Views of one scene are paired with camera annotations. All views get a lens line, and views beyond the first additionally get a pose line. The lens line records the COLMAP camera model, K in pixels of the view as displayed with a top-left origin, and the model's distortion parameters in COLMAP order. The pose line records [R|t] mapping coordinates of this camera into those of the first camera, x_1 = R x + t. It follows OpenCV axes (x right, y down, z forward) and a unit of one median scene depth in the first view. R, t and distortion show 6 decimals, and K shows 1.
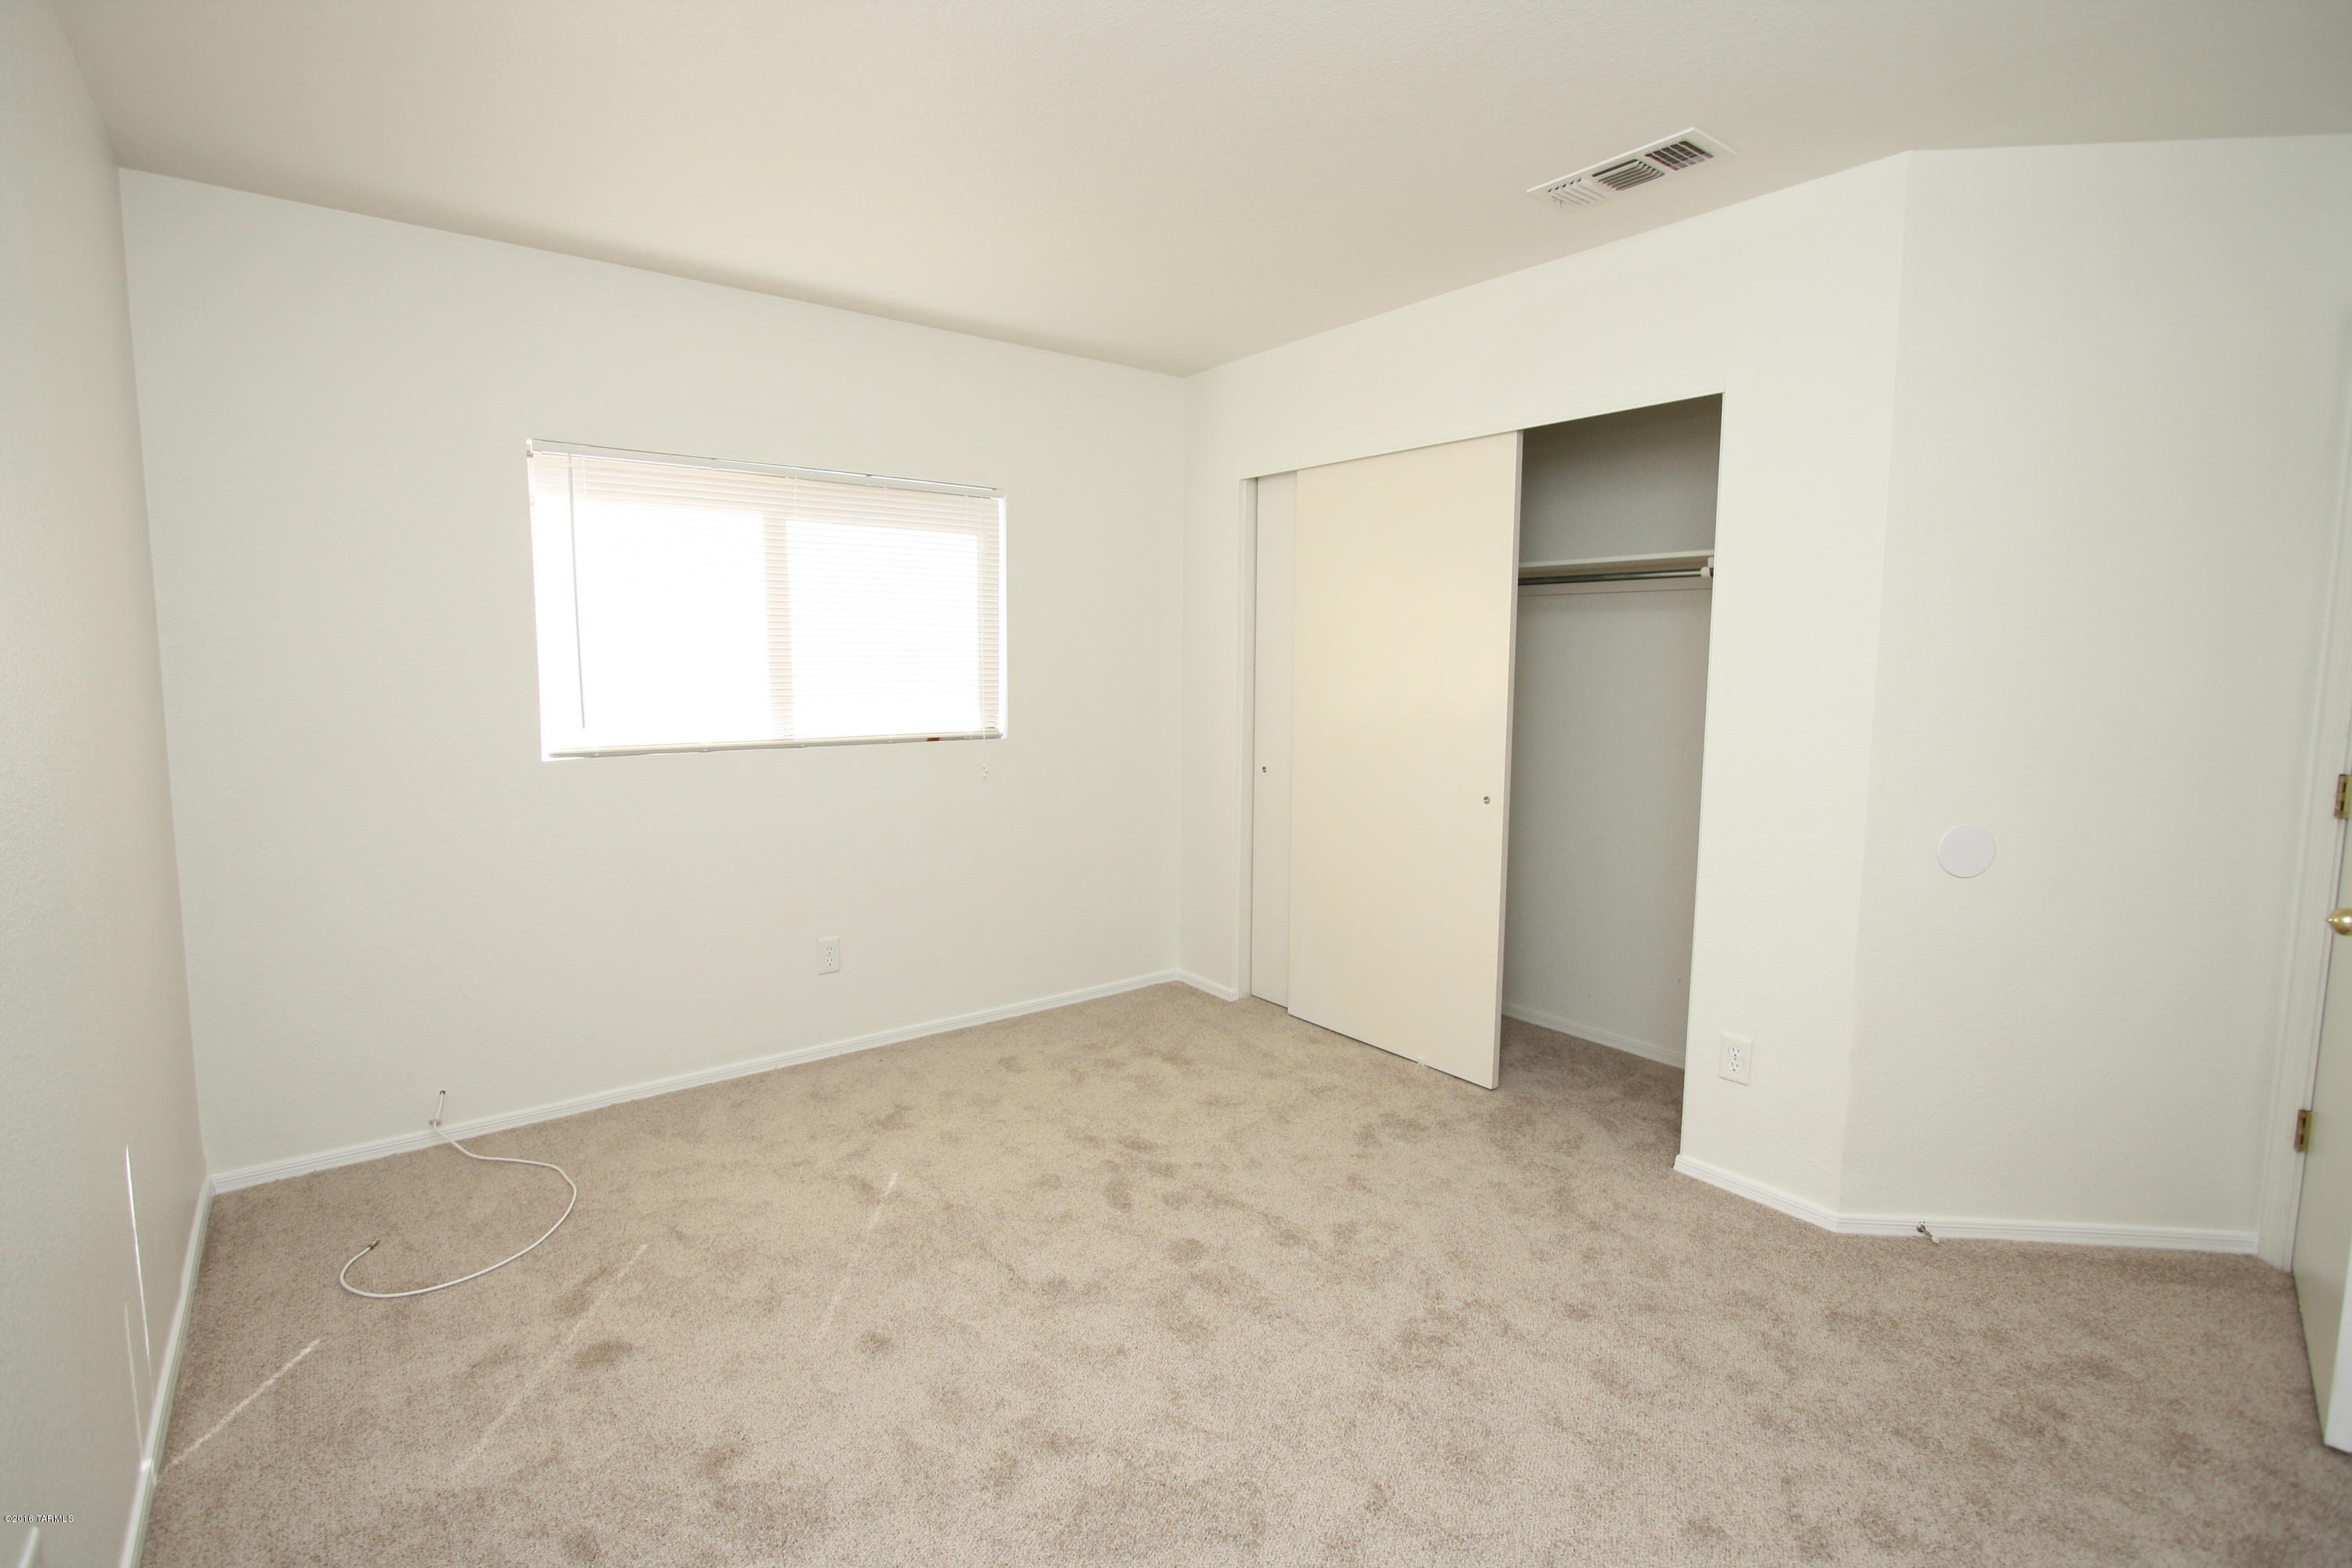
lens RADIAL K [[1094.0, 0, 1162.7], [0, 1094.0, 764.8], [0, 0, 1]] dist [-0.017213, 0.000022]
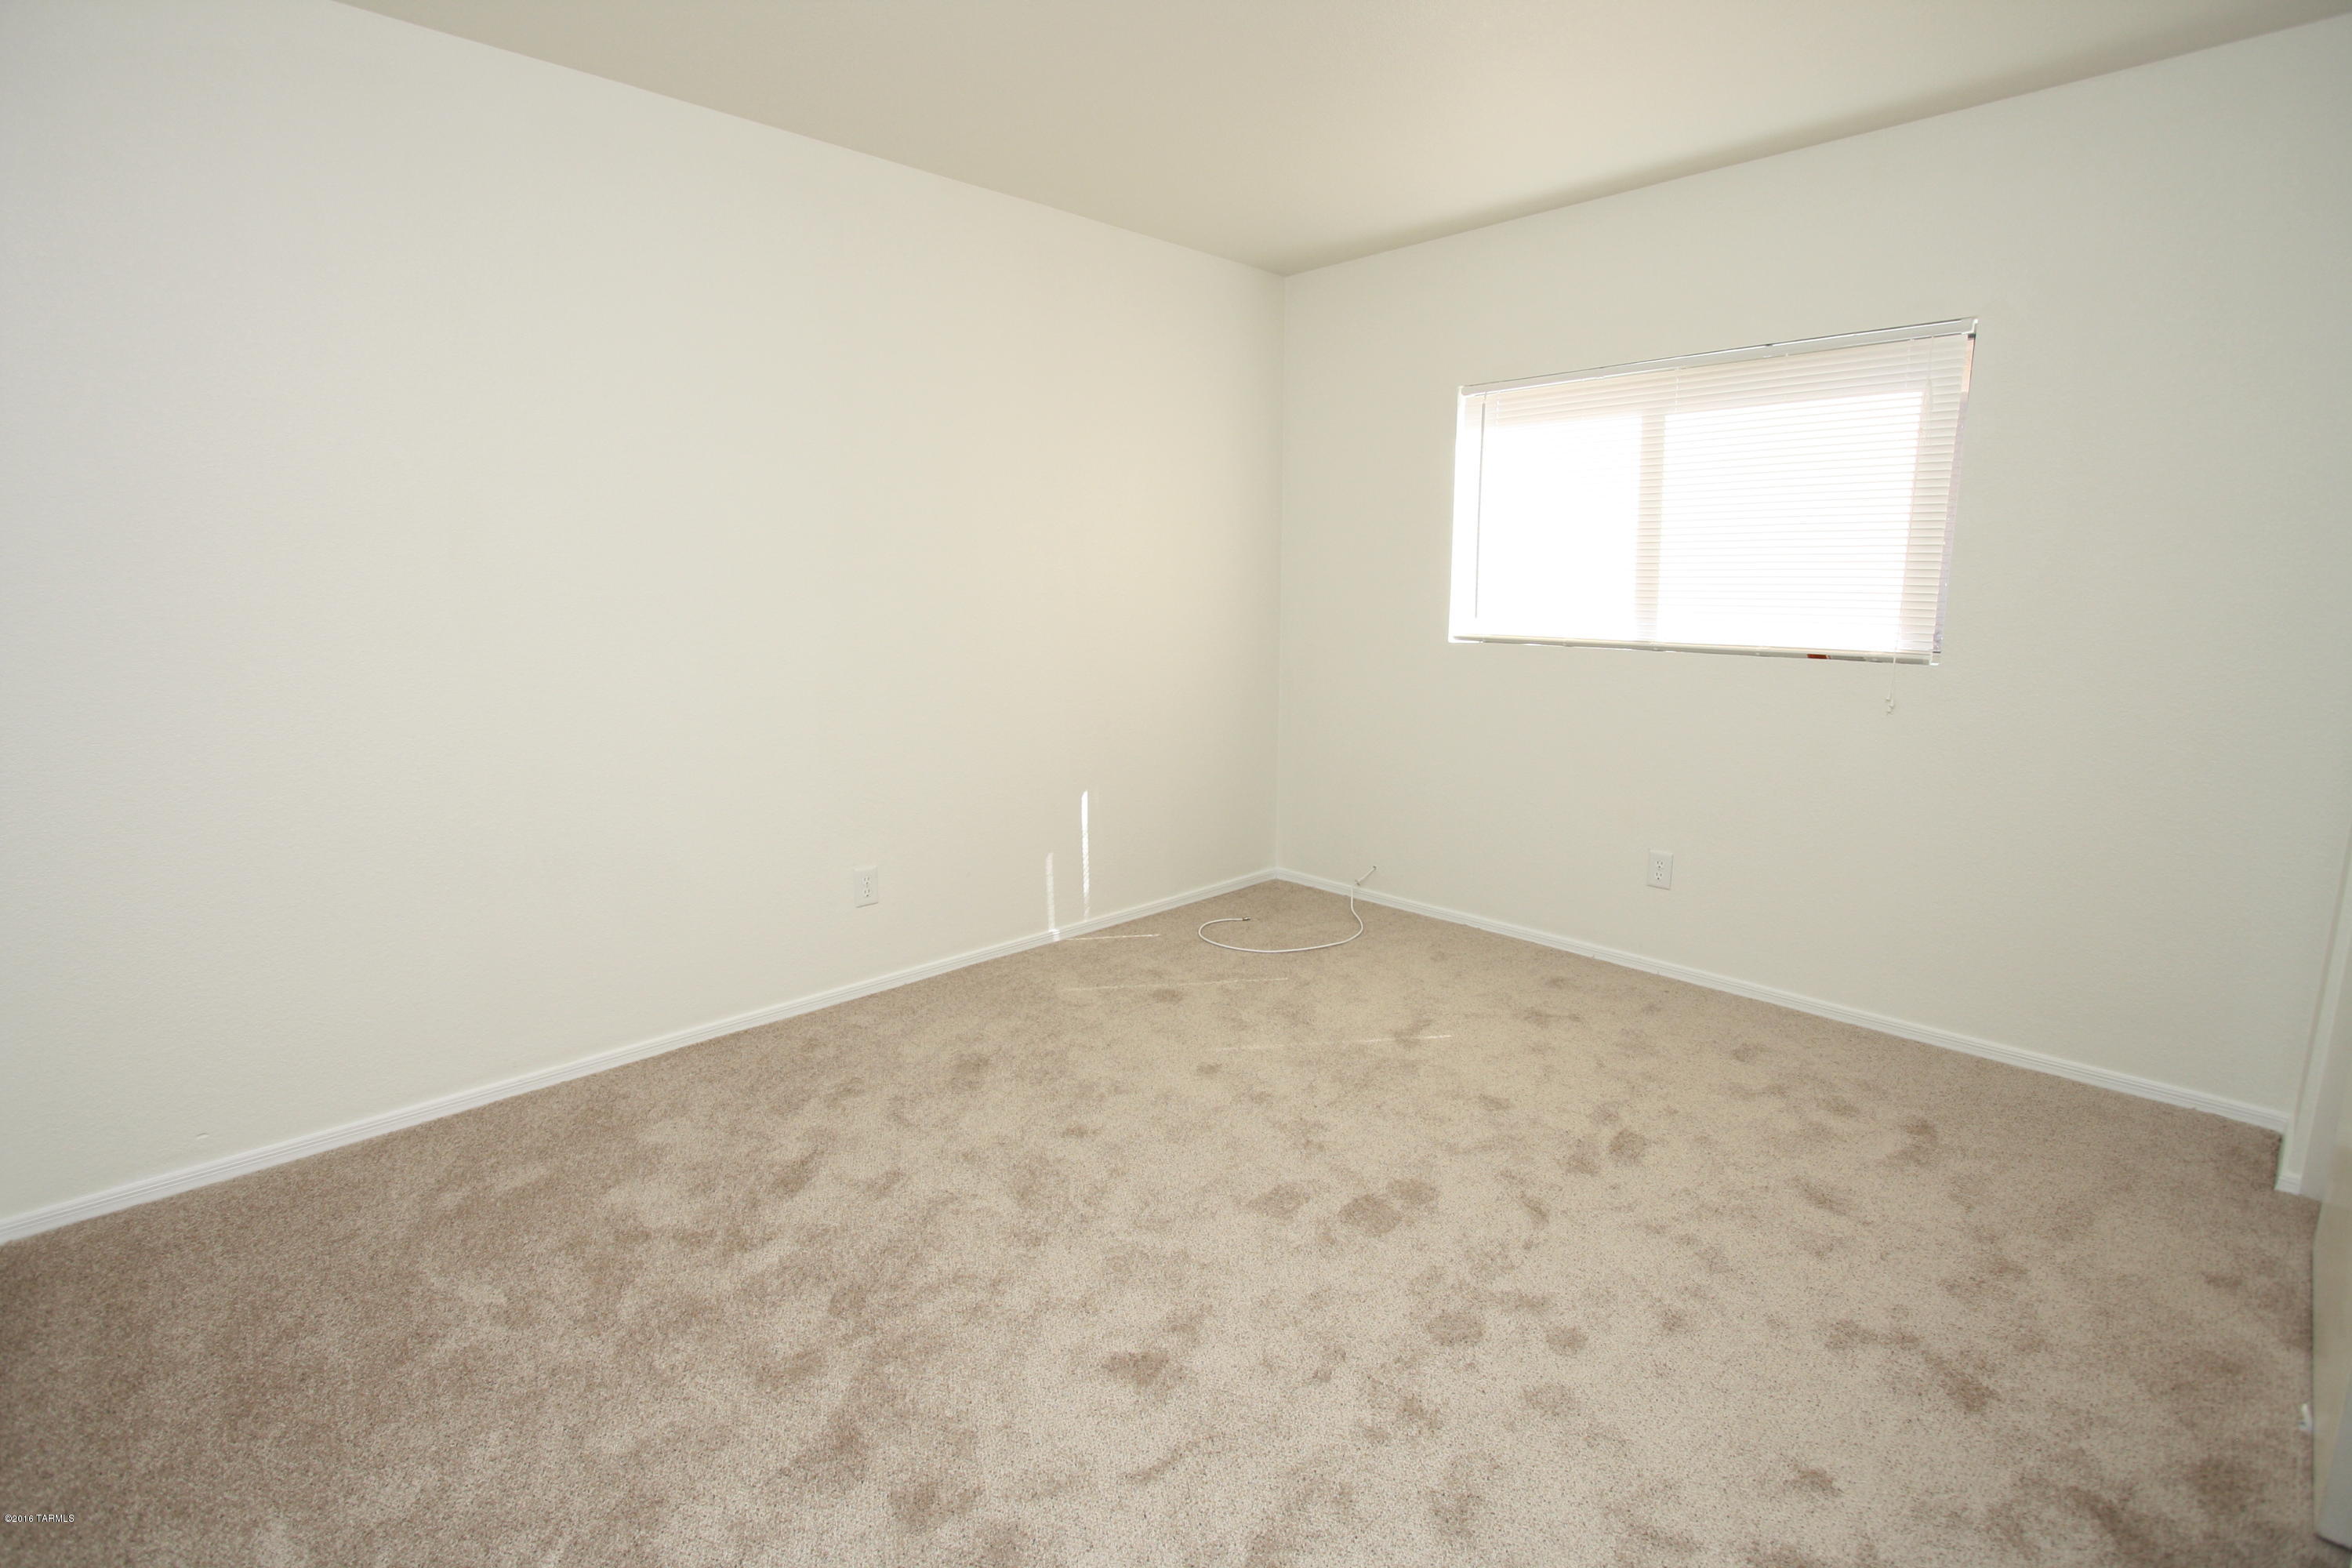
lens RADIAL K [[1094.0, 0, 1162.7], [0, 1094.0, 764.8], [0, 0, 1]] dist [-0.017213, 0.000022]
pose [[0.105816, 0.163002, -0.980935, 0.646958], [-0.097359, 0.983432, 0.152914, -0.023690], [0.989608, 0.079322, 0.119933, 0.493671]]
